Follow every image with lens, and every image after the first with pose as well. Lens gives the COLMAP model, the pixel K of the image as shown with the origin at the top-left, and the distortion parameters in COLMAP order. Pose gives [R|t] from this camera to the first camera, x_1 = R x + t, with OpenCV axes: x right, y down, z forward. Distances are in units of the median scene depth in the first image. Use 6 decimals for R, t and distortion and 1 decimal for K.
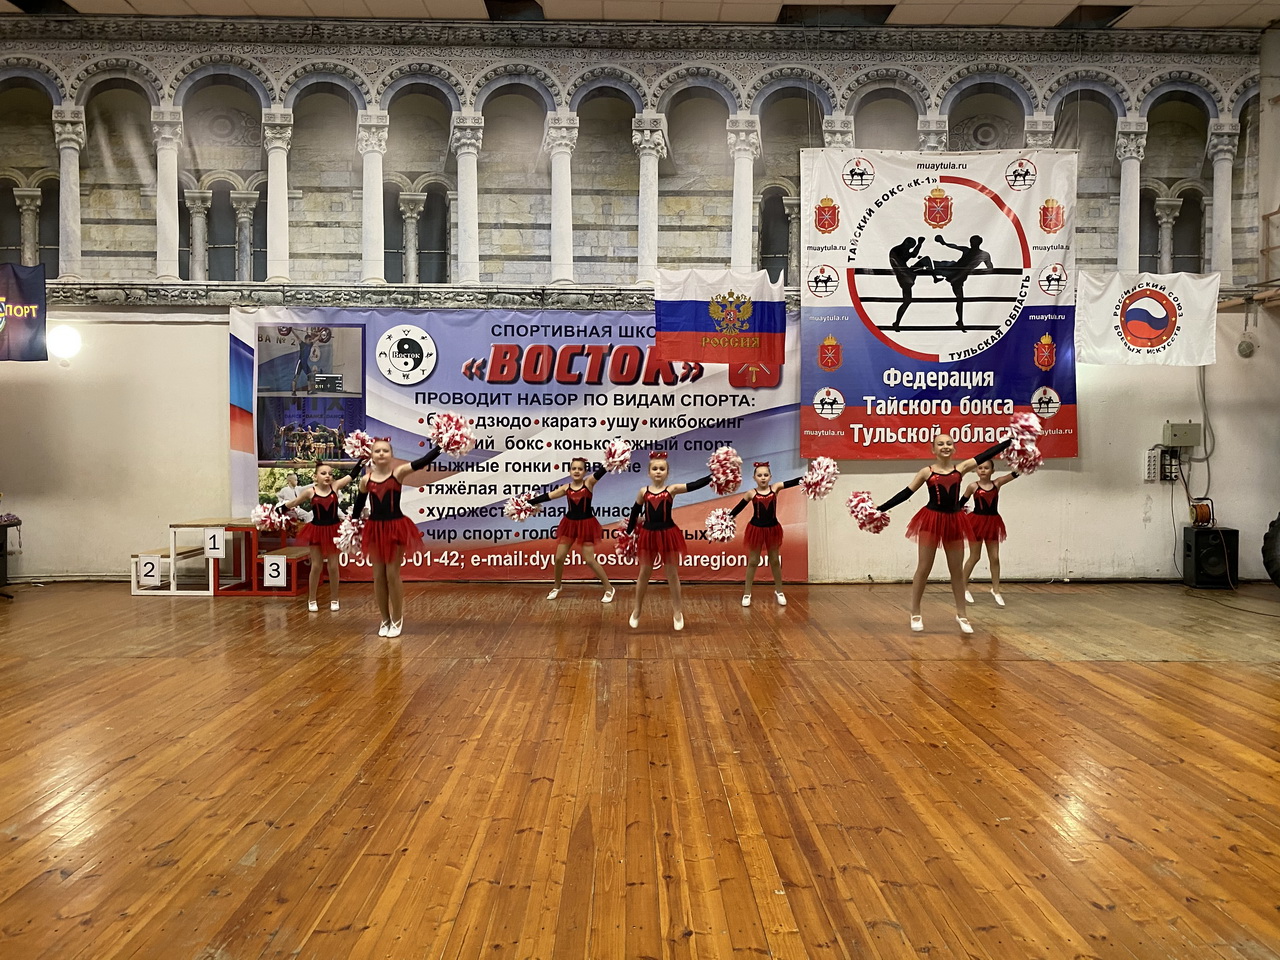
lens RADIAL K [[962.7, 0, 643.7], [0, 962.7, 476.3], [0, 0, 1]] dist [0.036704, -0.031837]
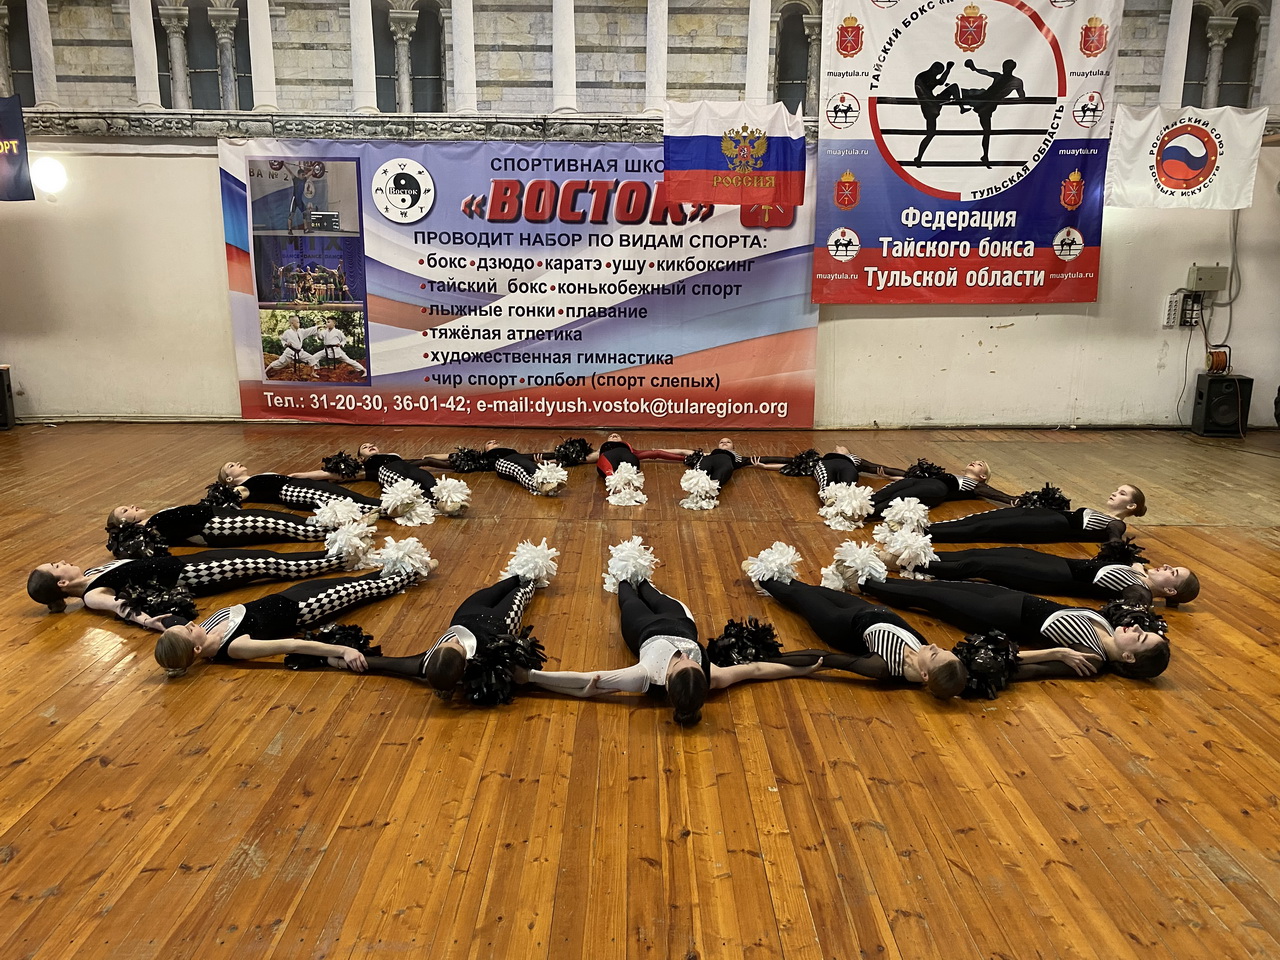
lens RADIAL K [[964.2, 0, 638.2], [0, 964.2, 468.6], [0, 0, 1]] dist [0.021197, -0.009298]
pose [[0.999899, 0.007076, -0.012292, 0.001001], [-0.004614, 0.981795, 0.189886, -0.038867], [0.013411, -0.189810, 0.981729, 0.007232]]
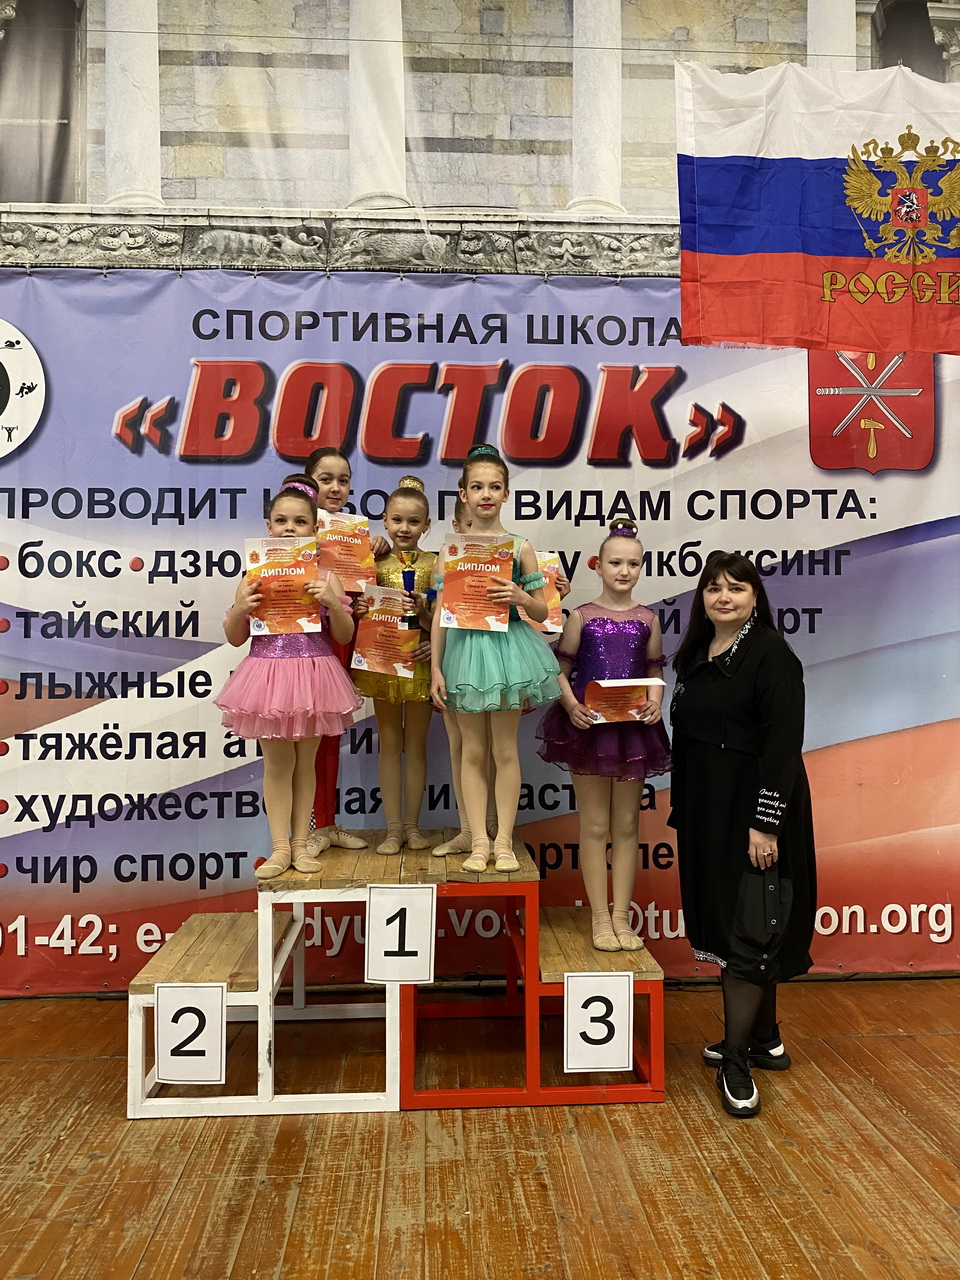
lens RADIAL K [[969.9, 0, 481.7], [0, 969.9, 636.0], [0, 0, 1]] dist [0.001676, -0.002648]
pose [[0.999117, -0.011822, 0.040308, -0.061271], [0.013975, 0.998468, -0.053546, -0.006701], [-0.039614, 0.054062, 0.997752, 0.623050]]
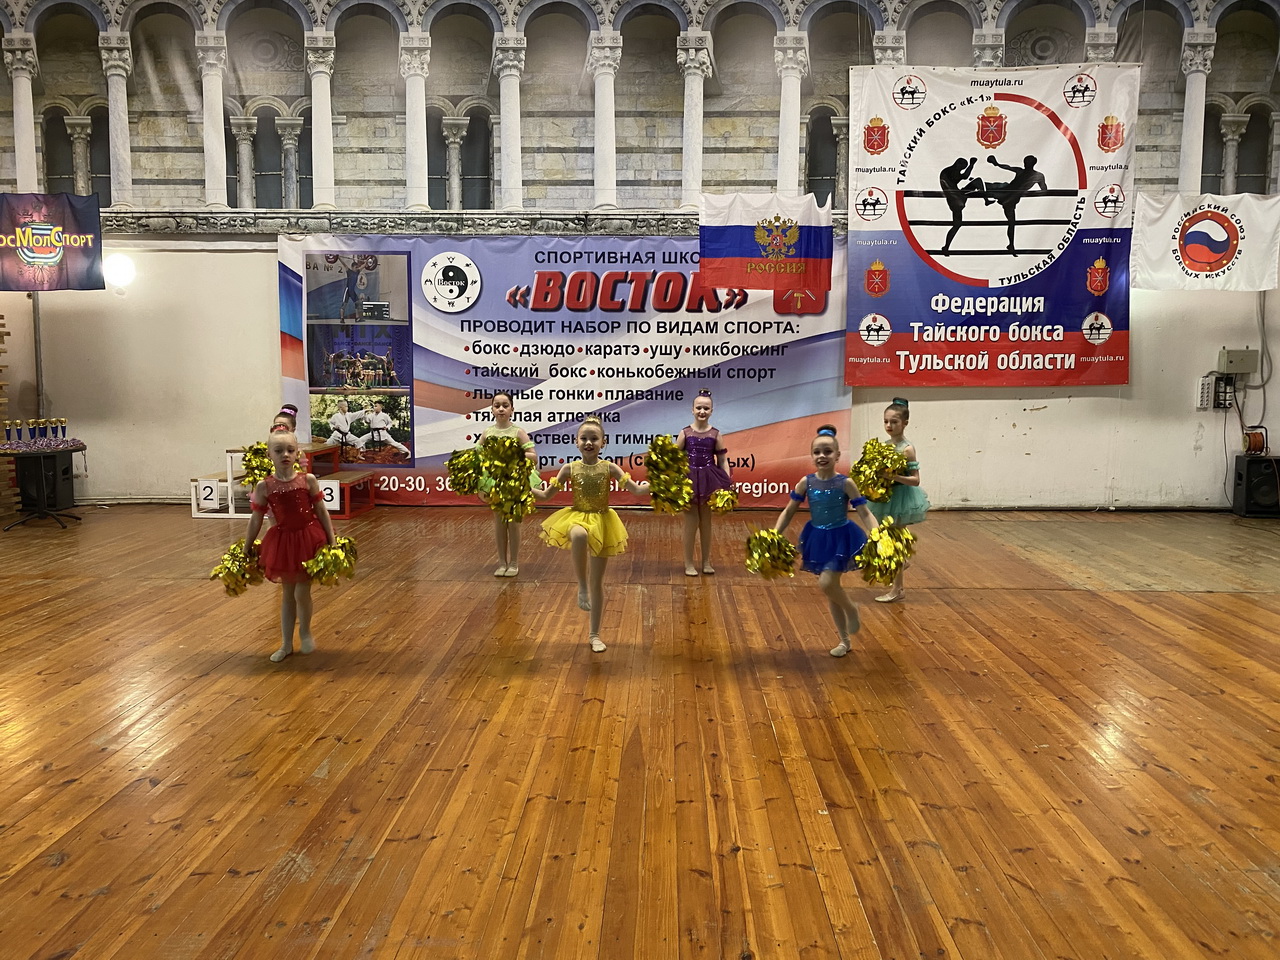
lens RADIAL K [[962.8, 0, 643.6], [0, 962.8, 467.1], [0, 0, 1]] dist [0.032521, -0.024724]
pose [[0.999170, 0.004239, -0.040510, -0.004132], [-0.001350, 0.997471, 0.071067, -0.005507], [0.040709, -0.070953, 0.996649, -0.007709]]
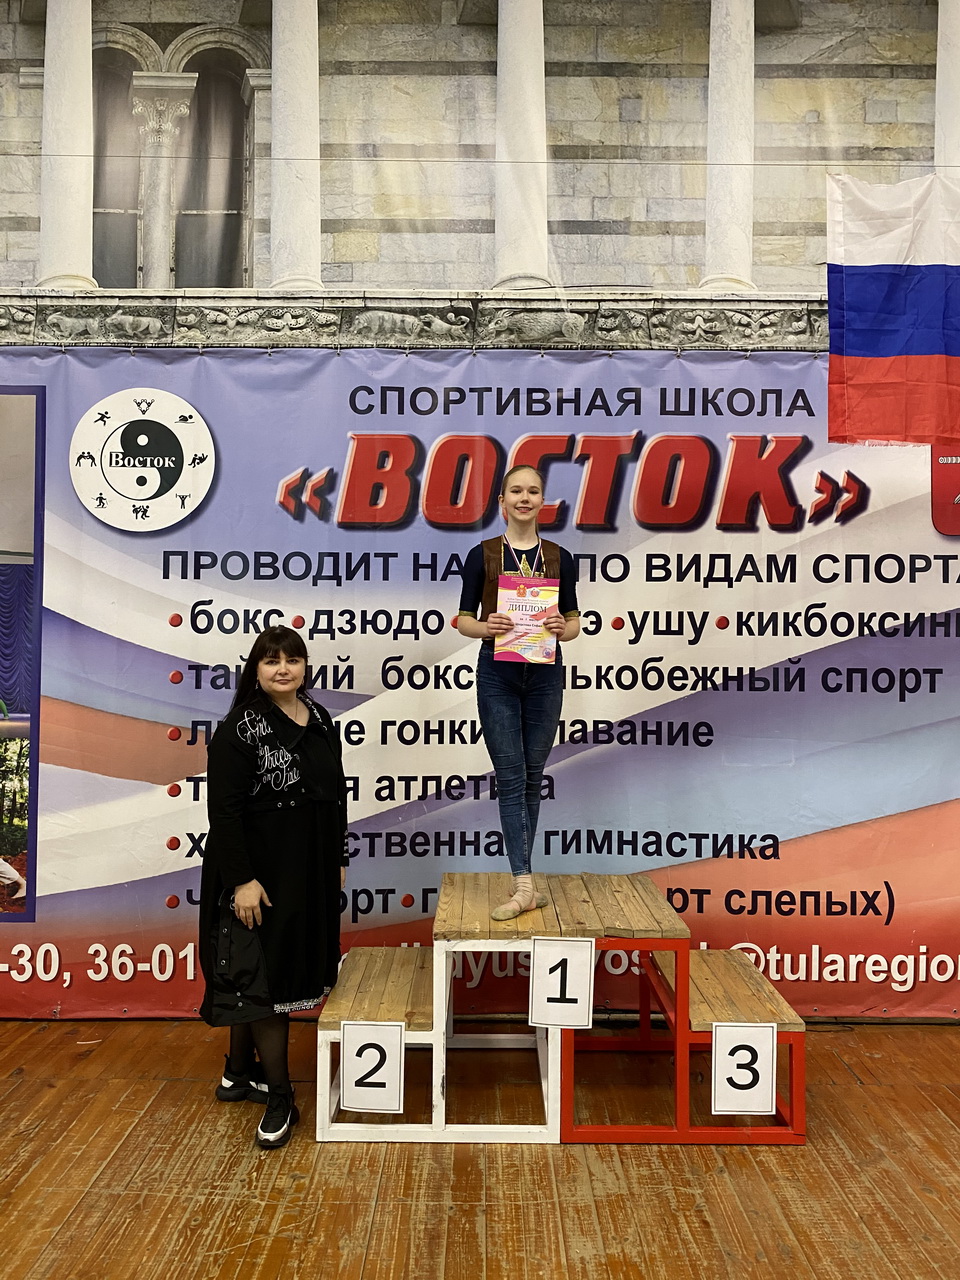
lens RADIAL K [[969.4, 0, 485.6], [0, 969.4, 638.8], [0, 0, 1]] dist [0.013823, -0.018198]
pose [[0.999886, -0.001064, -0.015034, -0.094396], [0.000359, 0.998904, -0.046812, -0.030621], [0.015068, 0.046802, 0.998791, 0.595729]]
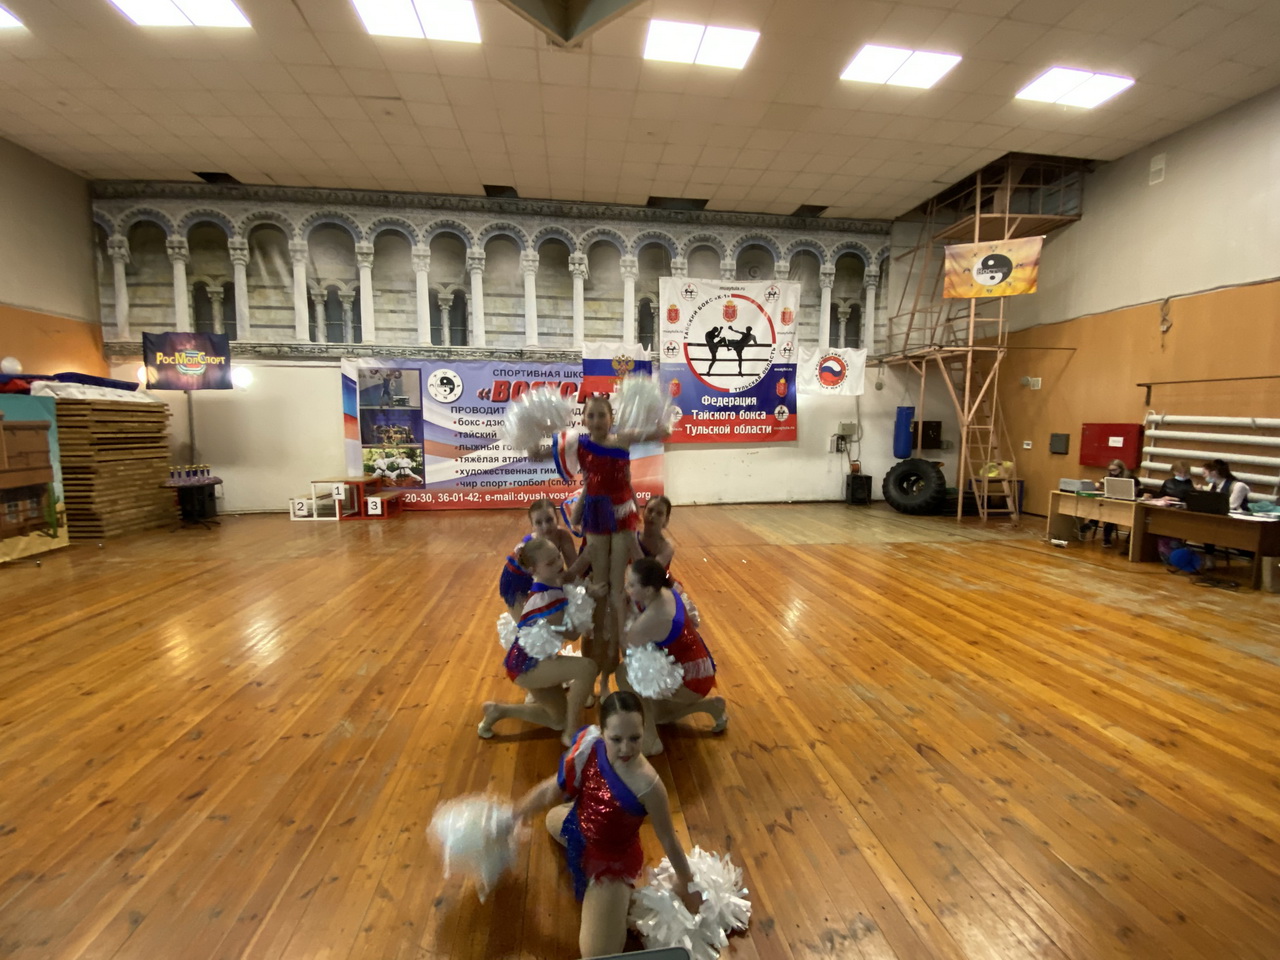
lens RADIAL K [[507.8, 0, 639.7], [0, 507.8, 482.4], [0, 0, 1]] dist [0.042780, -0.039300]
pose [[0.993727, -0.013816, 0.110980, 0.008709], [0.005364, 0.997086, 0.076093, -0.016126], [-0.111708, -0.075020, 0.990905, -0.008546]]
